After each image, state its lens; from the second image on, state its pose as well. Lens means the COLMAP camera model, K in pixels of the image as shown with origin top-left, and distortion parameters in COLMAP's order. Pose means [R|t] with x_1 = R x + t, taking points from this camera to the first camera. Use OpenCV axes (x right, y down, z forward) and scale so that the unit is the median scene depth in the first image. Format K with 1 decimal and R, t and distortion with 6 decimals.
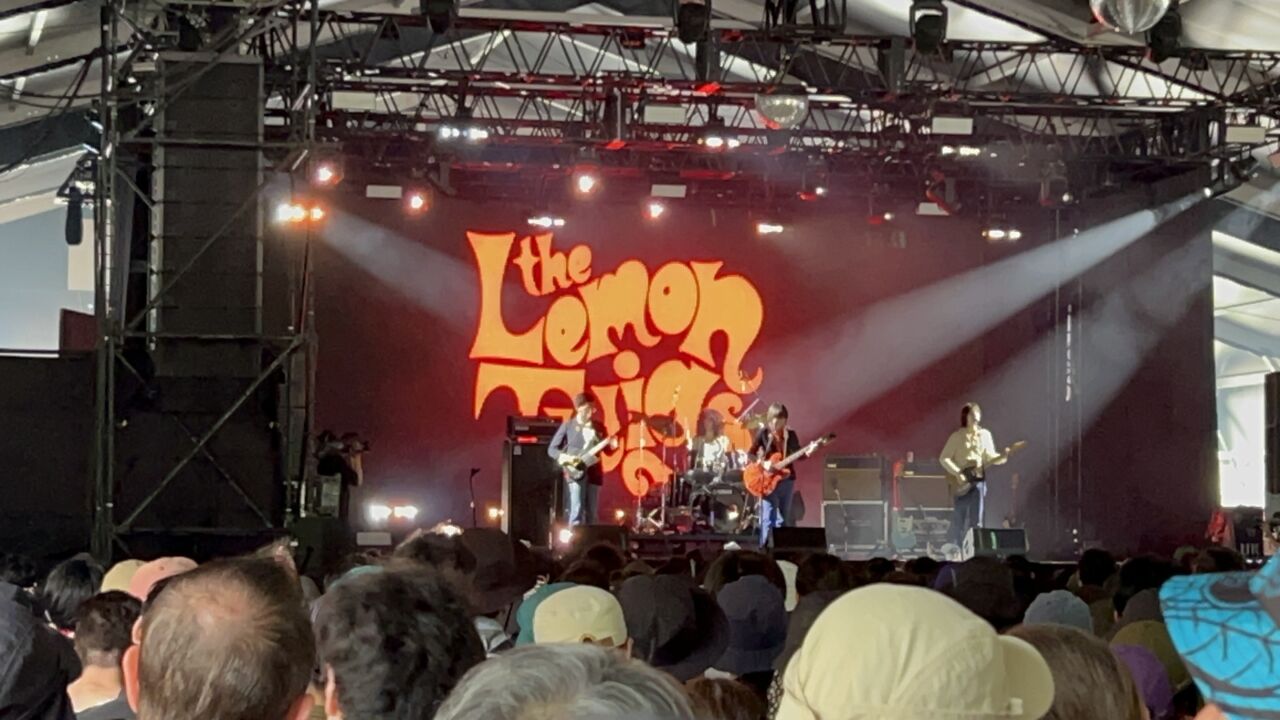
lens RADIAL K [[3692.5, 0, 642.7], [0, 3692.5, 358.8], [0, 0, 1]] dist [0.198522, 0.000000]
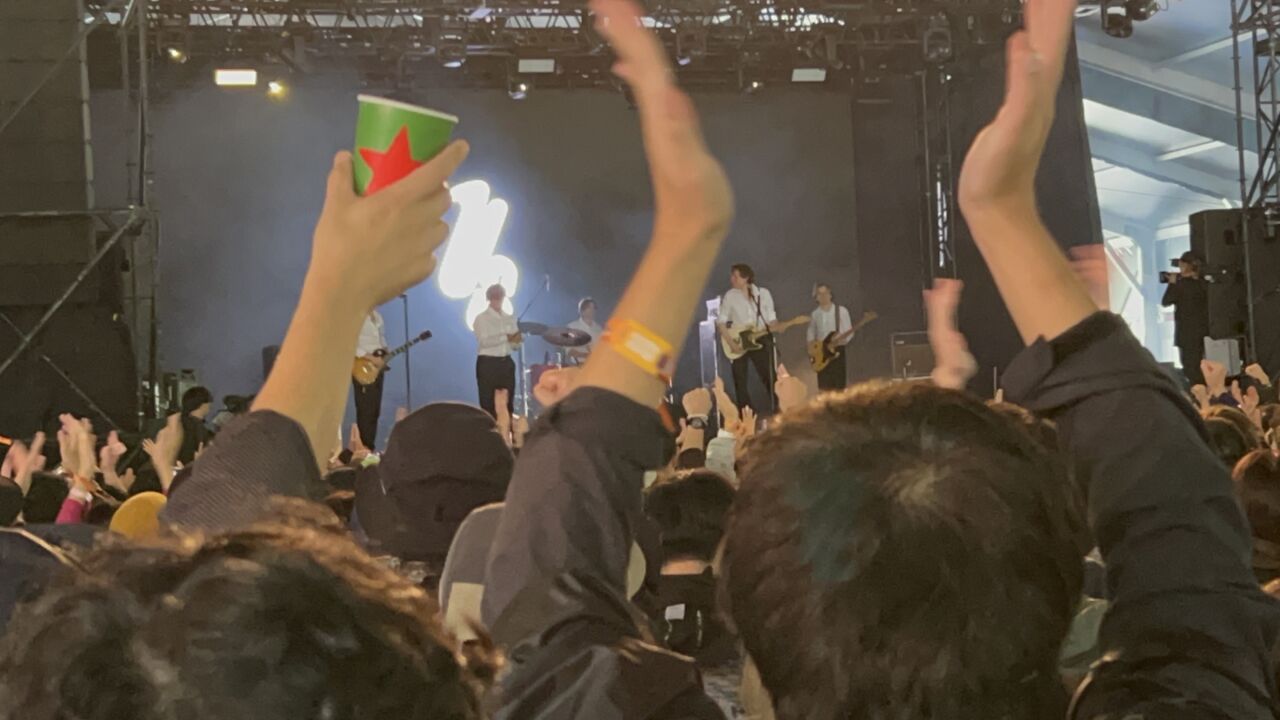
lens RADIAL K [[2853.5, 0, 636.7], [0, 2853.5, 359.7], [0, 0, 1]] dist [0.198061, 0.000000]
pose [[0.997032, -0.051114, 0.057564, -0.015213], [0.049803, 0.998471, 0.023996, 0.016315], [-0.058702, -0.021058, 0.998053, 0.287224]]
